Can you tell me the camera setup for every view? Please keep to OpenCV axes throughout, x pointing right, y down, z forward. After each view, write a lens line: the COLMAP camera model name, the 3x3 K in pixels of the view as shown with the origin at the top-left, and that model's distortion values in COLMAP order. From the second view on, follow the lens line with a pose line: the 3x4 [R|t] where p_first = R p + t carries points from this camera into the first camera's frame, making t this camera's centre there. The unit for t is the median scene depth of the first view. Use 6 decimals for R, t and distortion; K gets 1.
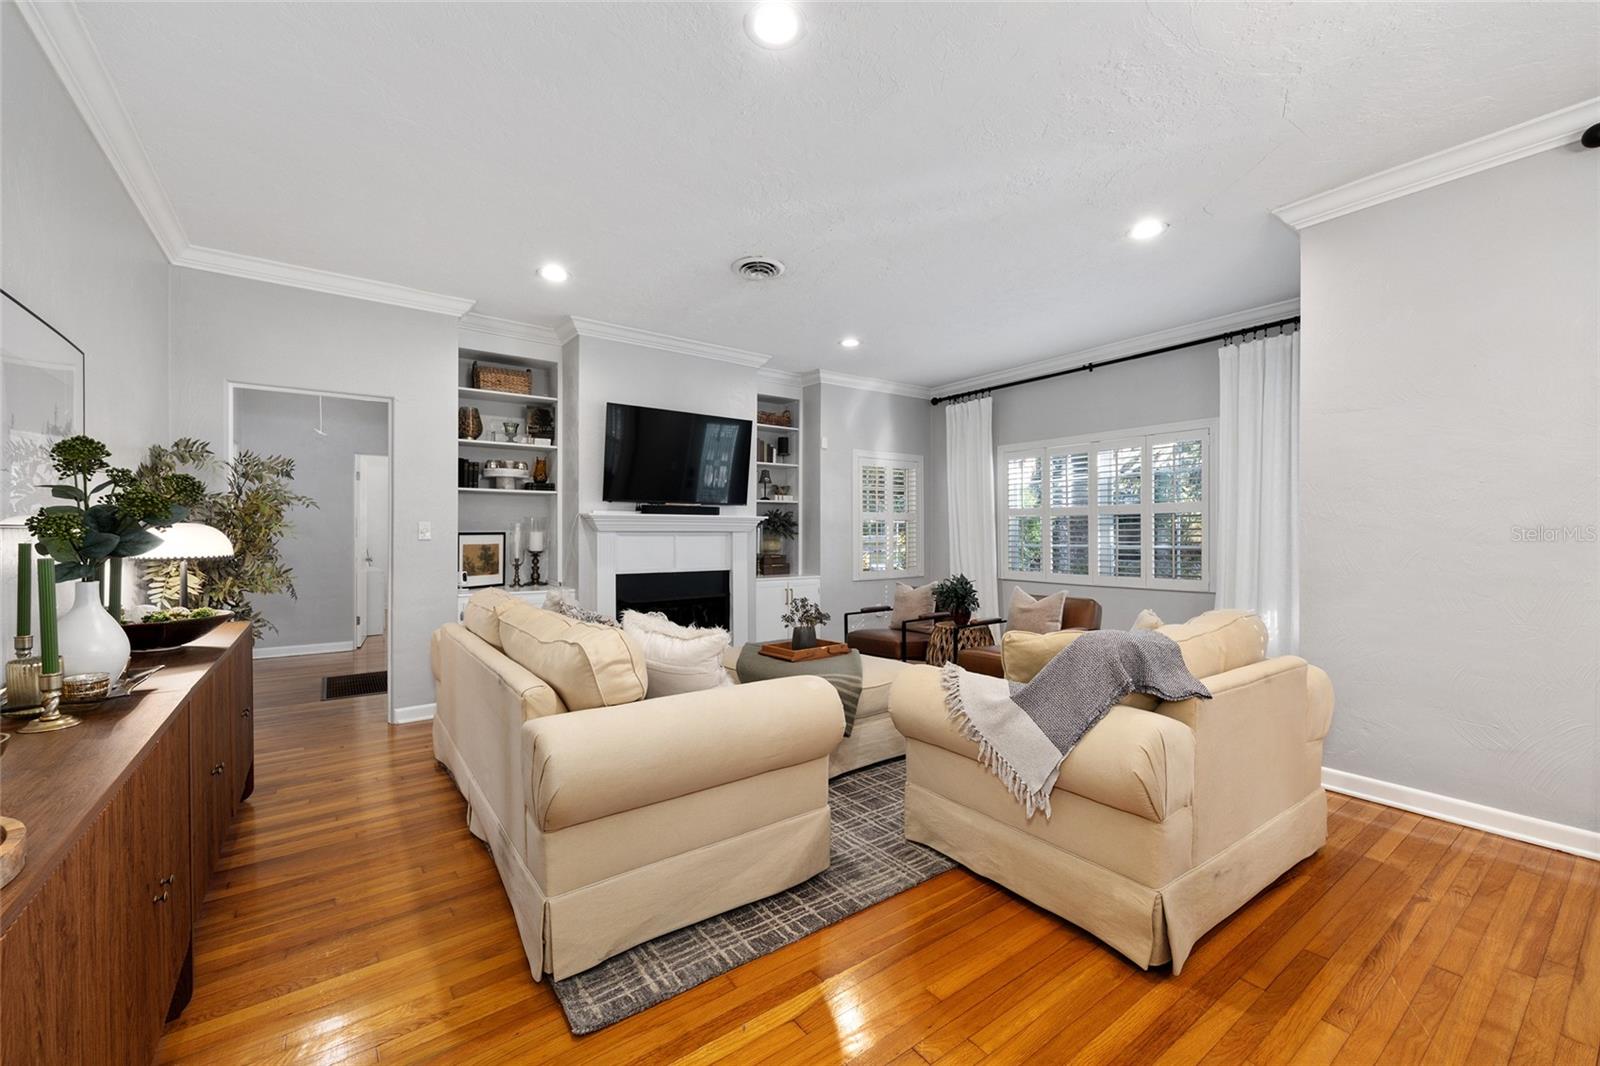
lens RADIAL K [[642.5, 0, 799.3], [0, 642.5, 532.2], [0, 0, 1]] dist [-0.002367, 0.001354]
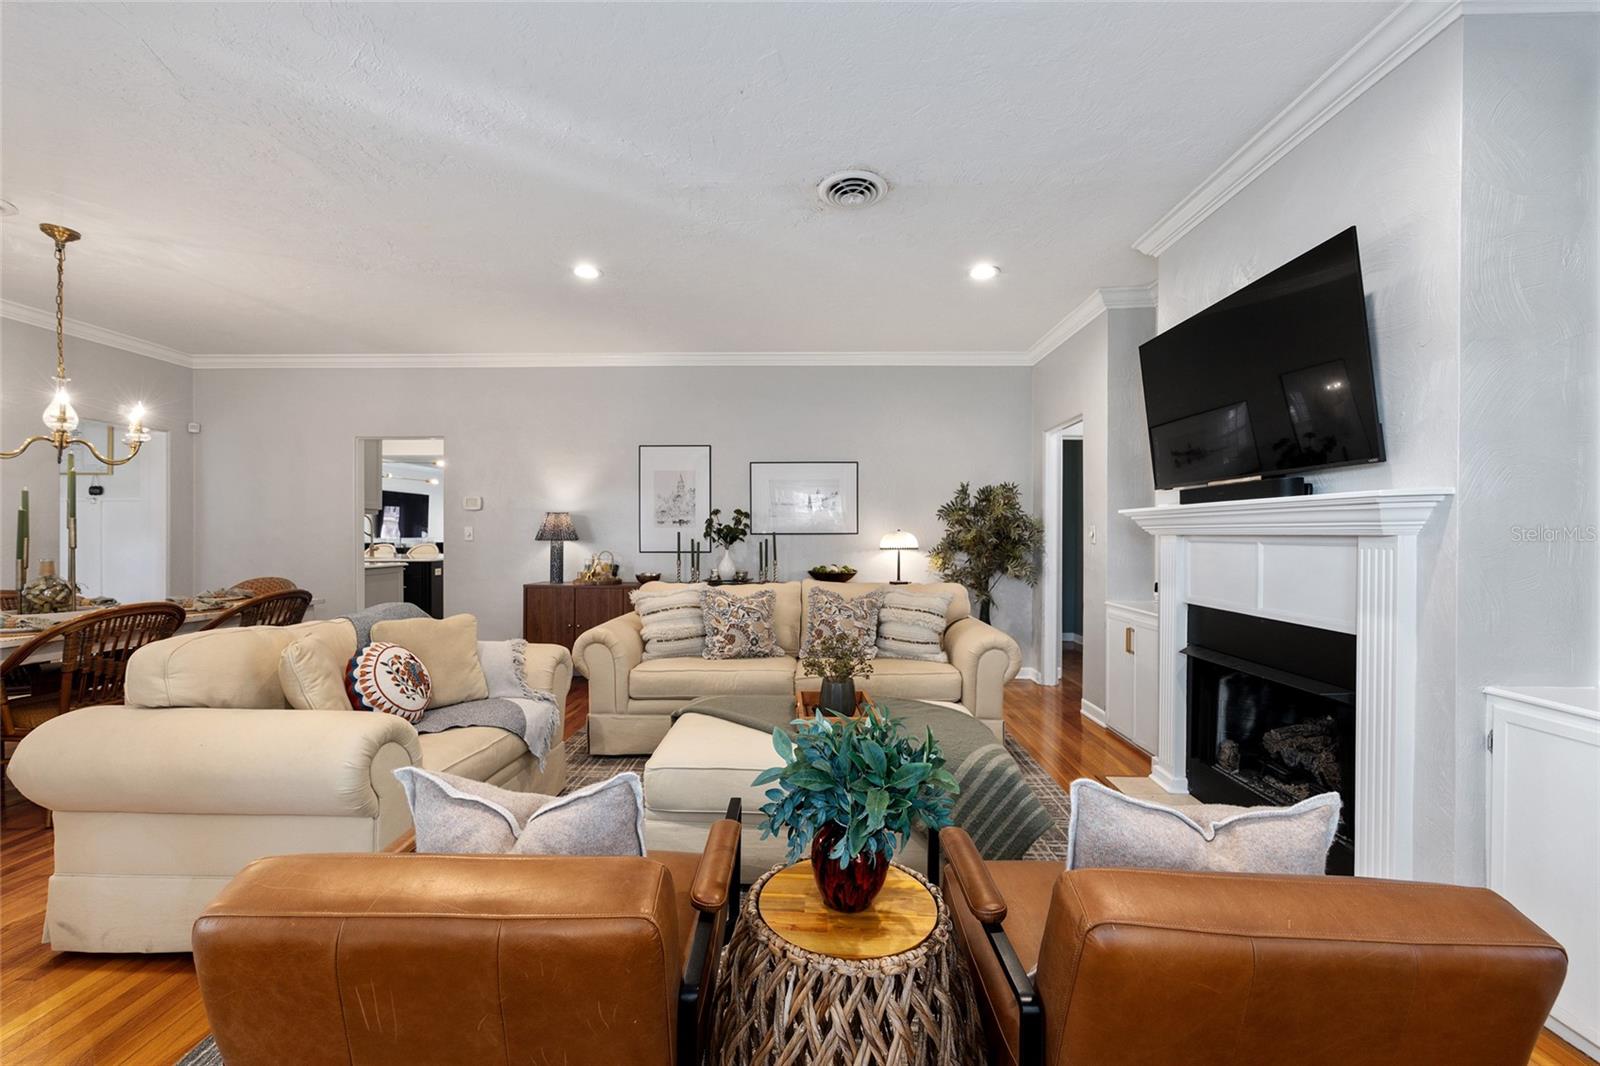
lens RADIAL K [[642.5, 0, 800.5], [0, 642.5, 536.5], [0, 0, 1]] dist [-0.002367, 0.001354]
pose [[-0.597911, 0.001964, -0.801560, 0.419256], [-0.005555, 0.999963, 0.006594, -0.001440], [0.801543, 0.008395, -0.597878, 1.022635]]
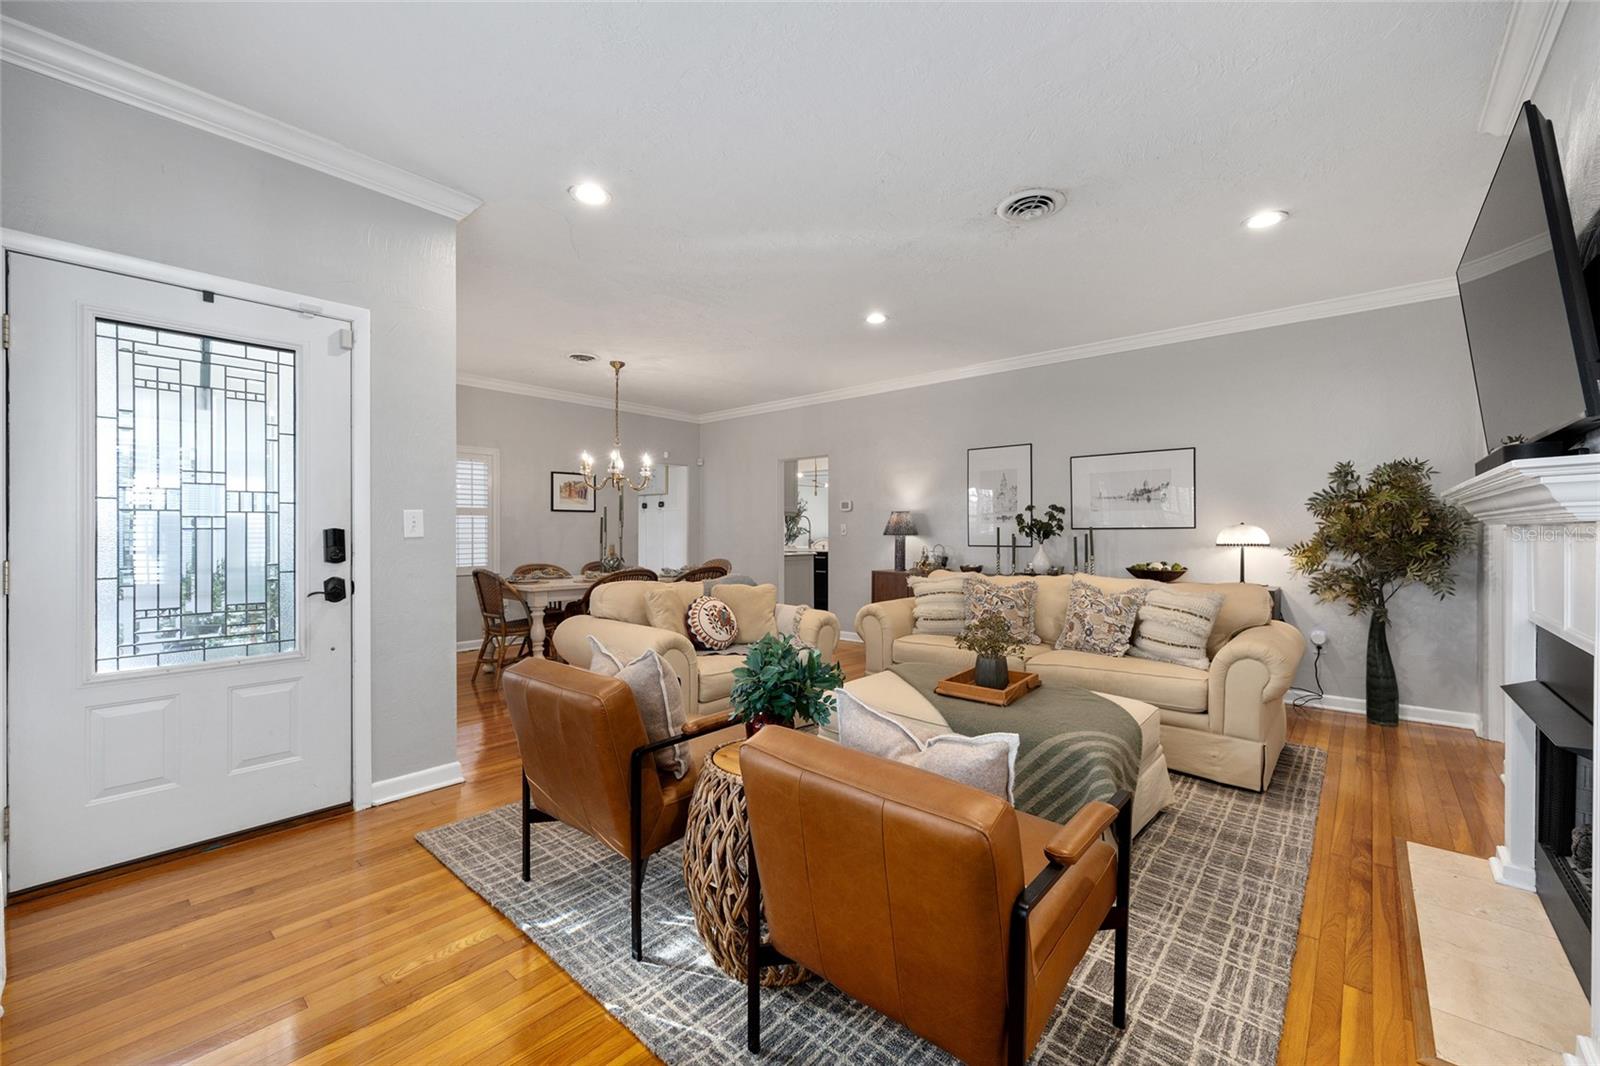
lens RADIAL K [[642.5, 0, 796.0], [0, 642.5, 532.7], [0, 0, 1]] dist [-0.002367, 0.001354]
pose [[-0.974338, 0.001004, -0.225088, 0.293662], [-0.000433, 0.999980, 0.006337, 0.001608], [0.225089, 0.006271, -0.974318, 1.253384]]
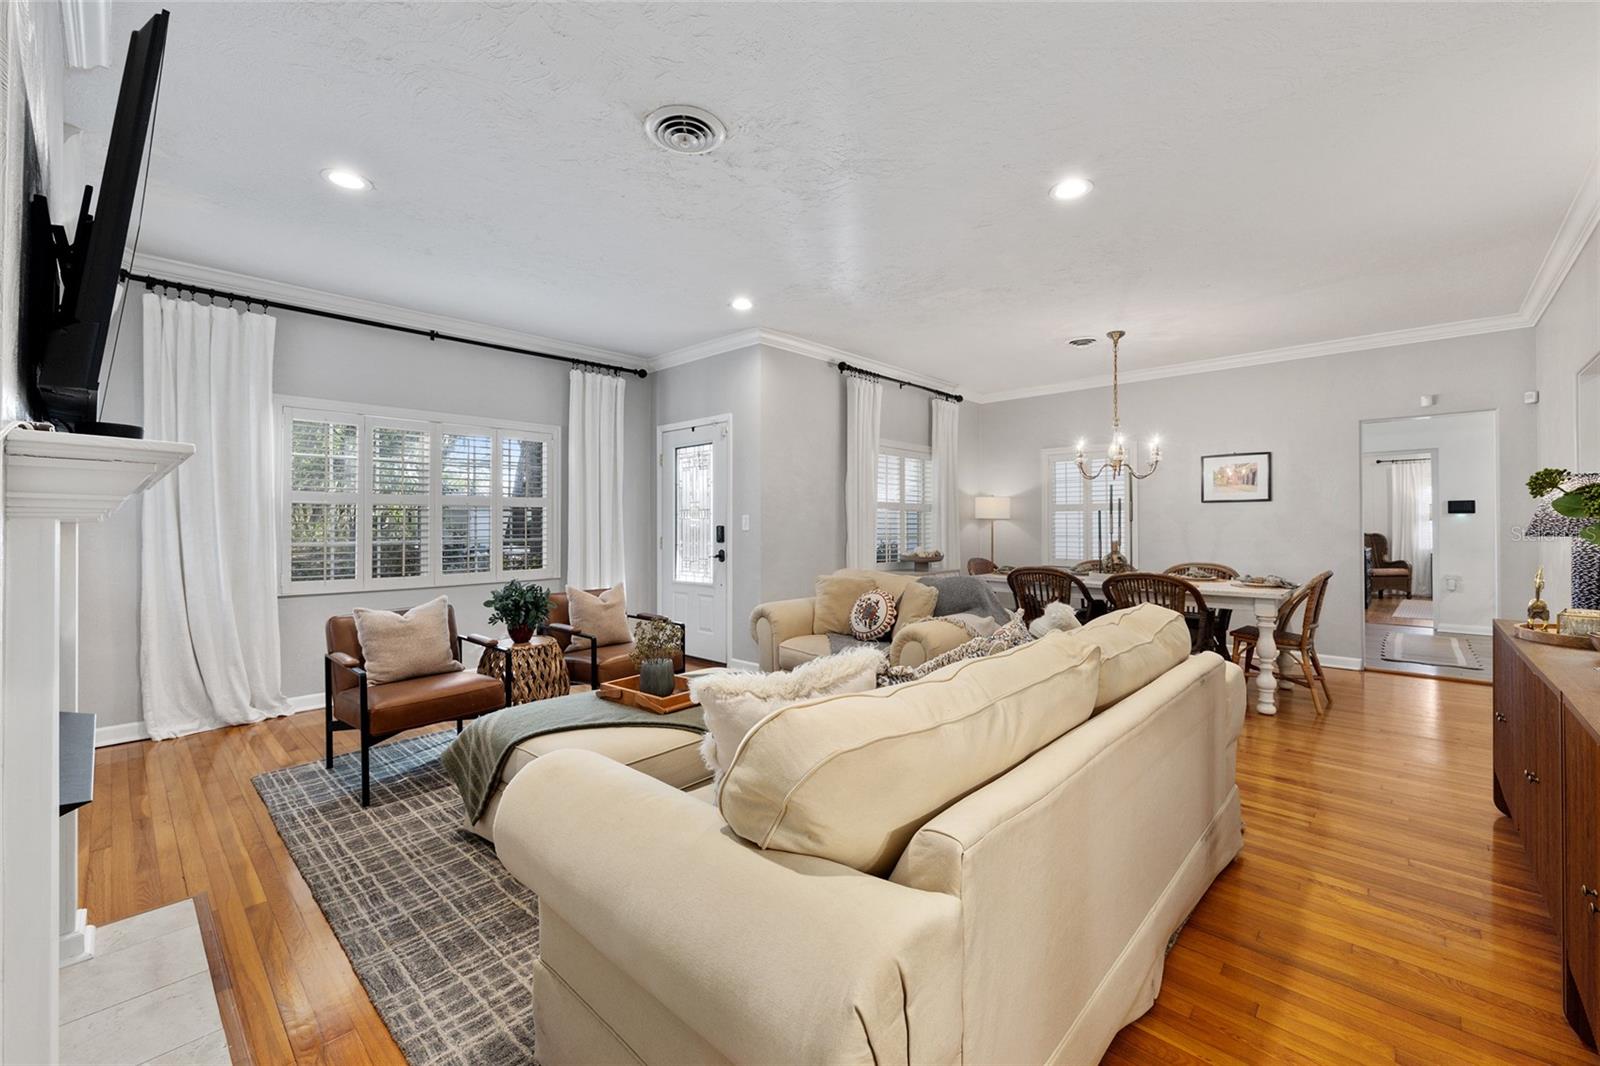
lens RADIAL K [[642.5, 0, 806.4], [0, 642.5, 522.2], [0, 0, 1]] dist [-0.002367, 0.001354]
pose [[-0.206472, 0.003123, 0.978448, -0.531587], [0.005040, 0.999985, -0.002129, -0.001082], [-0.978440, 0.004492, -0.206484, 0.740774]]
